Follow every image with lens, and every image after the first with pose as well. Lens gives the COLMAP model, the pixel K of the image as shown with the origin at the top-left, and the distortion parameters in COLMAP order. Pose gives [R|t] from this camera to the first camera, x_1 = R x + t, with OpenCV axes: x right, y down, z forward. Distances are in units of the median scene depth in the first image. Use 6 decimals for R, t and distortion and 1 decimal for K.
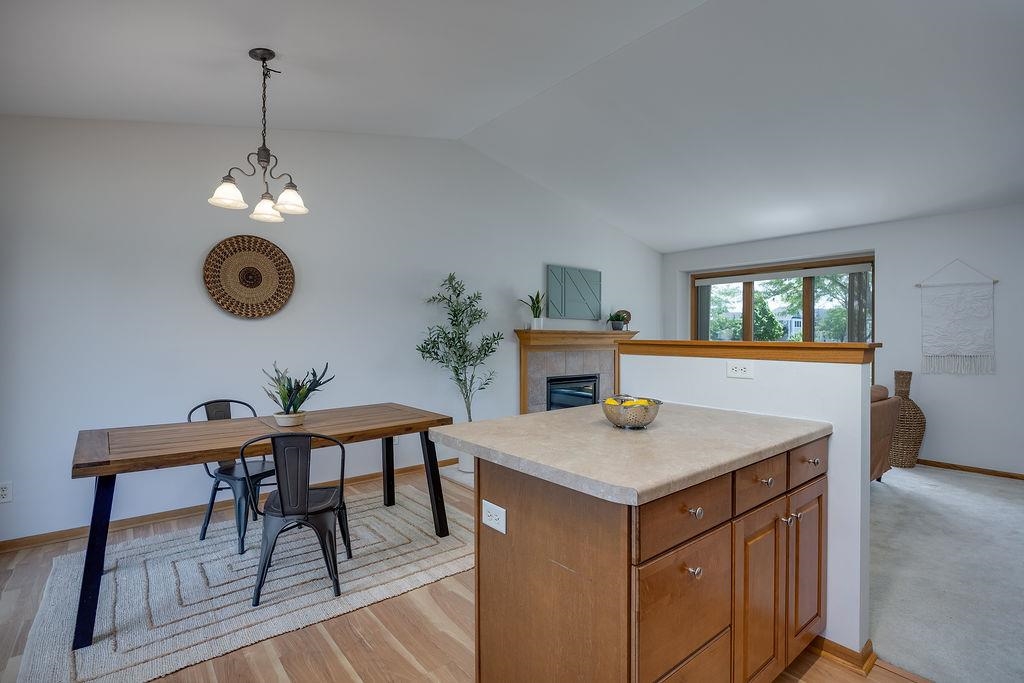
lens RADIAL K [[489.6, 0, 511.1], [0, 489.6, 337.4], [0, 0, 1]] dist [0.000682, -0.000031]
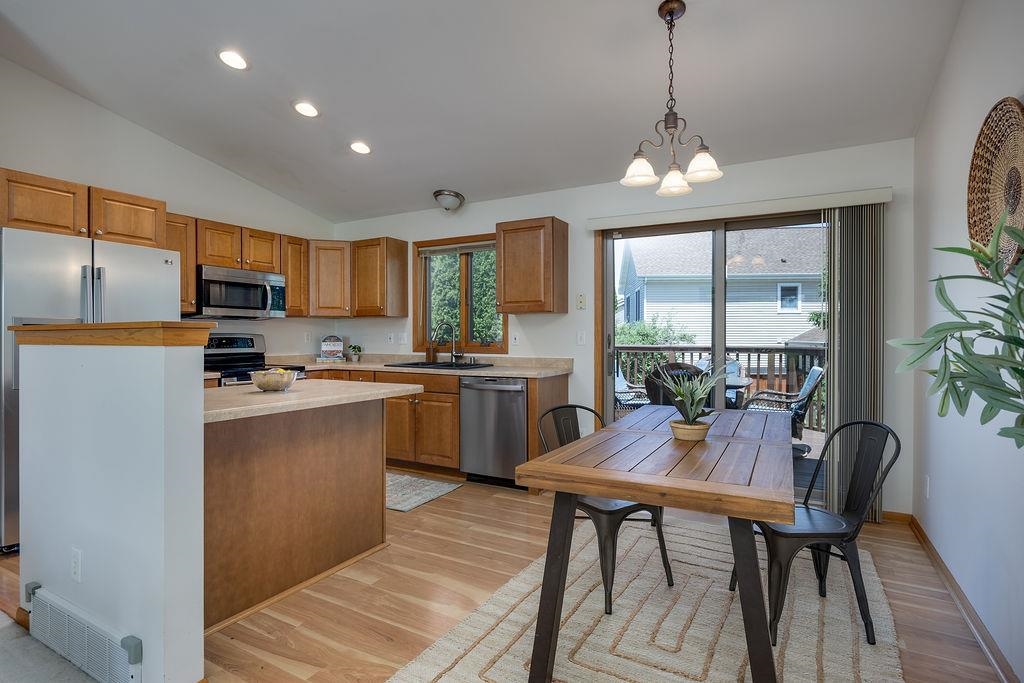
lens RADIAL K [[508.8, 0, 515.9], [0, 508.8, 336.5], [0, 0, 1]] dist [-0.008131, -0.000773]
pose [[-0.929134, -0.002829, -0.369733, 0.043078], [-0.005356, 0.999969, 0.005808, 0.007083], [0.369705, 0.007377, -0.929120, 0.796683]]
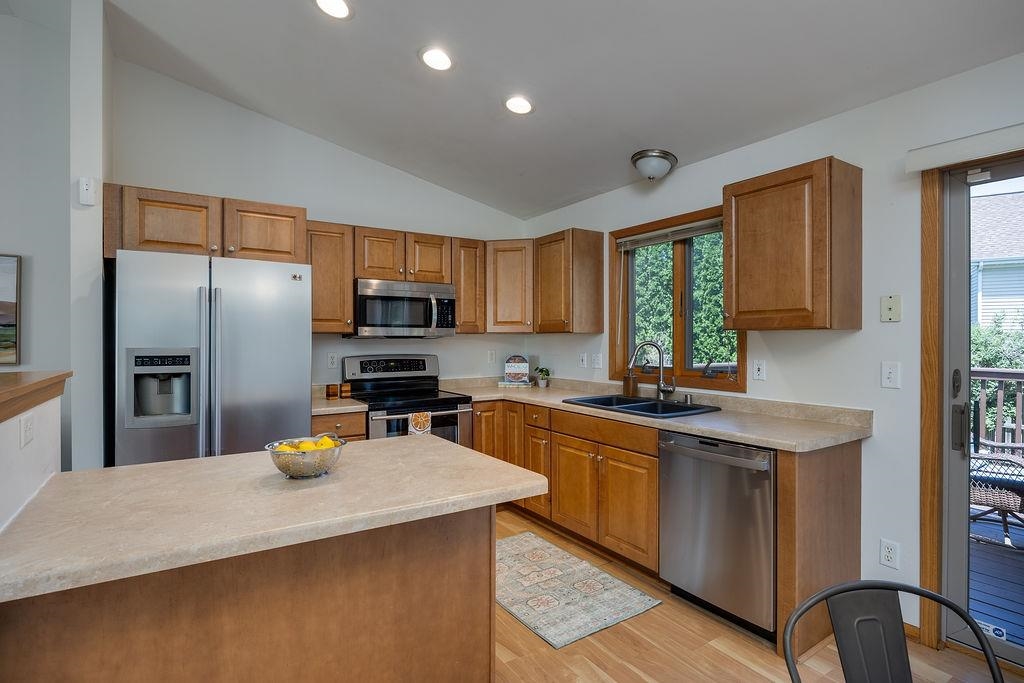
lens RADIAL K [[508.3, 0, 512.0], [0, 508.3, 341.5], [0, 0, 1]] dist [-0.008723, -0.000438]
pose [[-0.994207, -0.004251, 0.107401, -0.063756], [-0.002925, 0.999918, 0.012499, -0.017597], [-0.107445, 0.012113, -0.994137, 0.574666]]
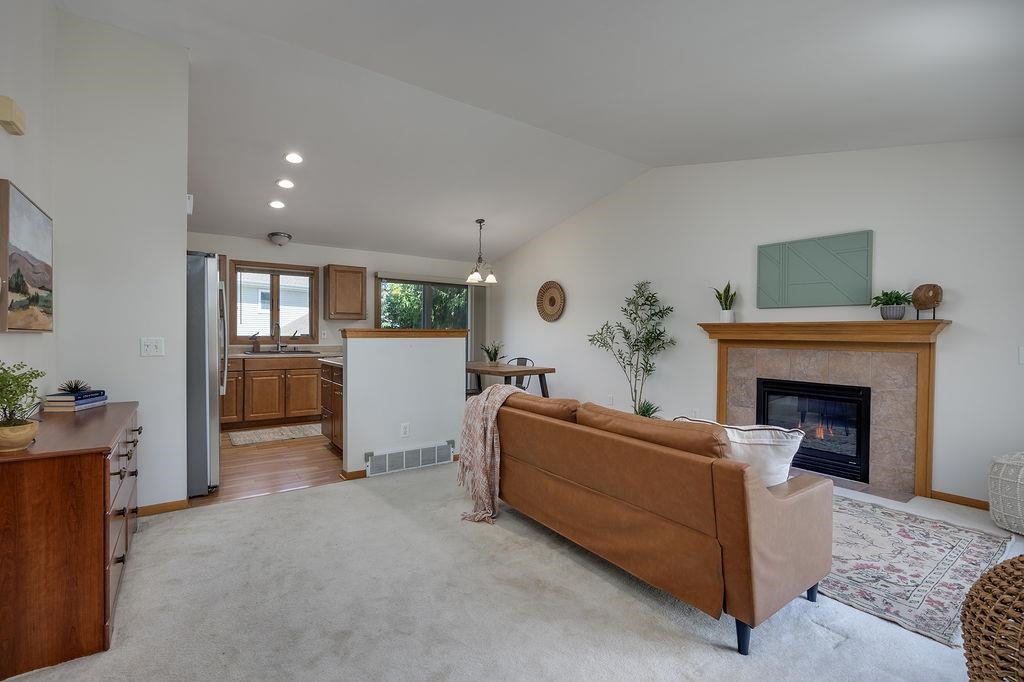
lens RADIAL K [[455.0, 0, 514.6], [0, 455.0, 335.5], [0, 0, 1]] dist [-0.004417, -0.000090]
pose [[-0.064111, 0.004374, -0.997933, 0.863011], [-0.009968, 0.999938, 0.005023, 0.007618], [0.997893, 0.010269, -0.064063, 0.609988]]
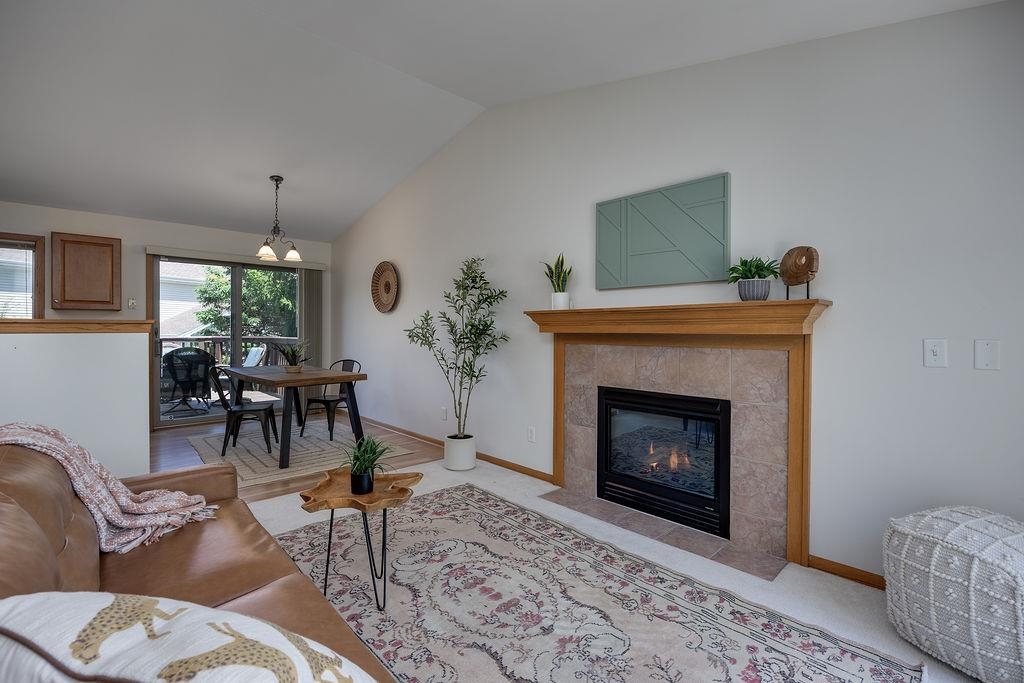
lens RADIAL K [[453.8, 0, 516.0], [0, 453.8, 329.5], [0, 0, 1]] dist [-0.009889, 0.000514]
pose [[0.071409, -0.004363, -0.997438, 0.618076], [-0.004303, 0.999980, -0.004682, 0.012896], [0.997438, 0.004626, 0.071388, 0.830275]]
